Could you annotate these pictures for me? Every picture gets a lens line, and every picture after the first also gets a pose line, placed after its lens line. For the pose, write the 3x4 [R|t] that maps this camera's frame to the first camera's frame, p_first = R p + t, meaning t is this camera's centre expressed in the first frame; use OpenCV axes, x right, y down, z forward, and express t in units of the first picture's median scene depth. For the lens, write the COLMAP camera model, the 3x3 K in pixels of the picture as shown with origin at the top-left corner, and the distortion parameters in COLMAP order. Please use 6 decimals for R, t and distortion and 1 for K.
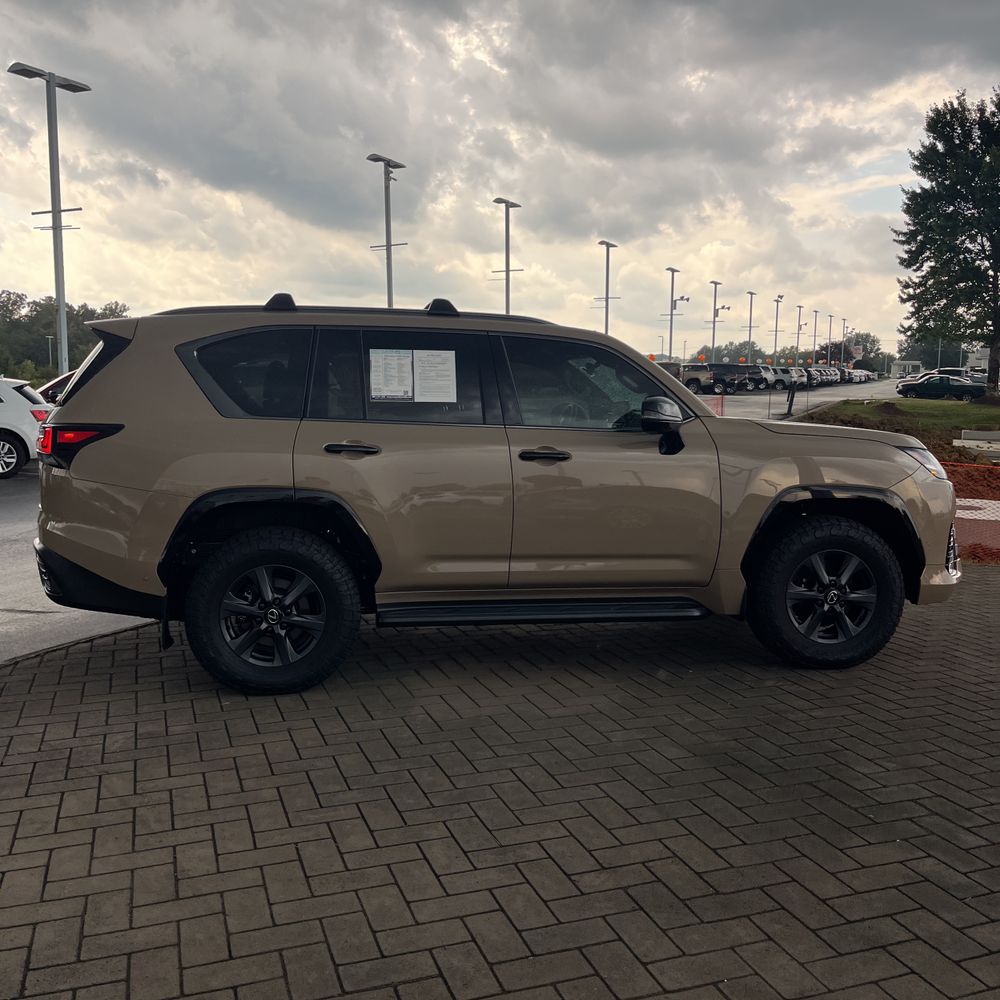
lens RADIAL K [[1020.5, 0, 486.2], [0, 1020.5, 497.7], [0, 0, 1]] dist [0.007721, 0.008461]
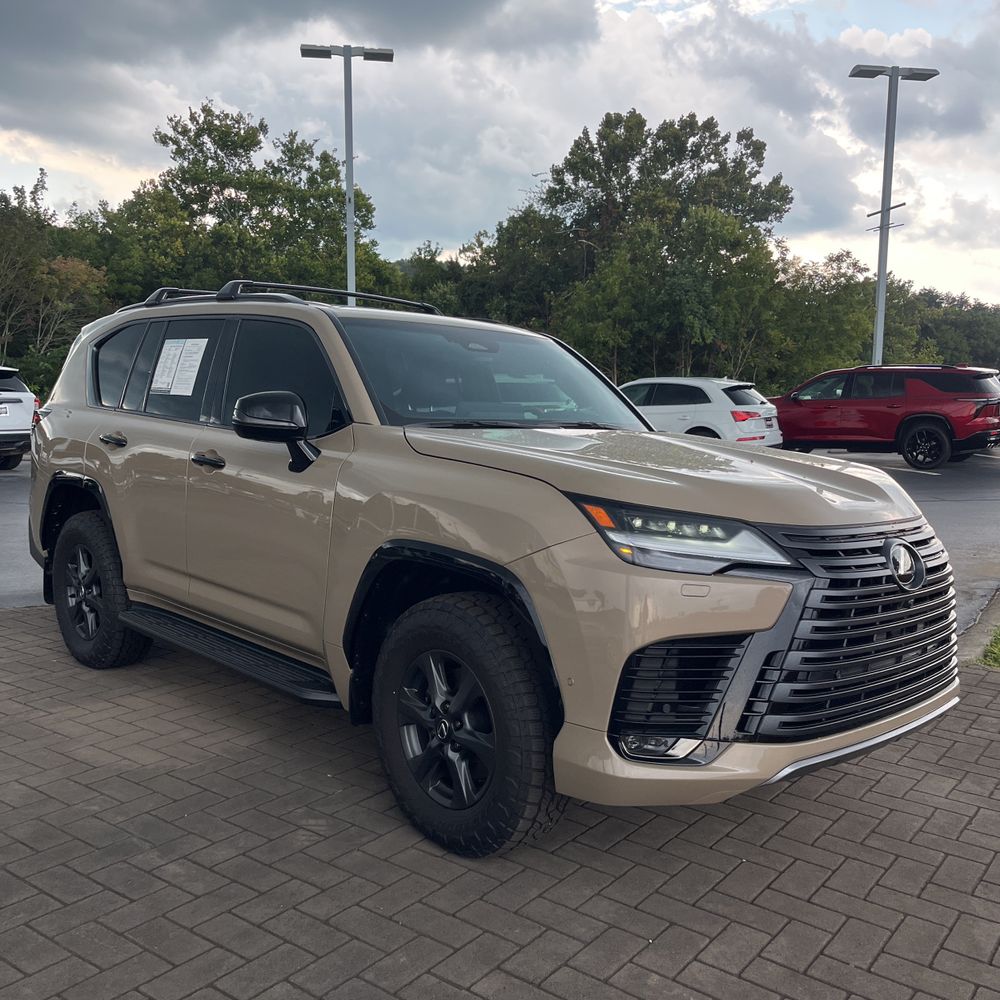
lens RADIAL K [[1020.5, 0, 486.2], [0, 1020.5, 497.7], [0, 0, 1]] dist [0.007721, 0.008461]
pose [[0.574008, 0.093101, -0.813540, 0.838044], [-0.098169, 0.994174, 0.044507, -0.067523], [0.812944, 0.054317, 0.579803, 0.672601]]
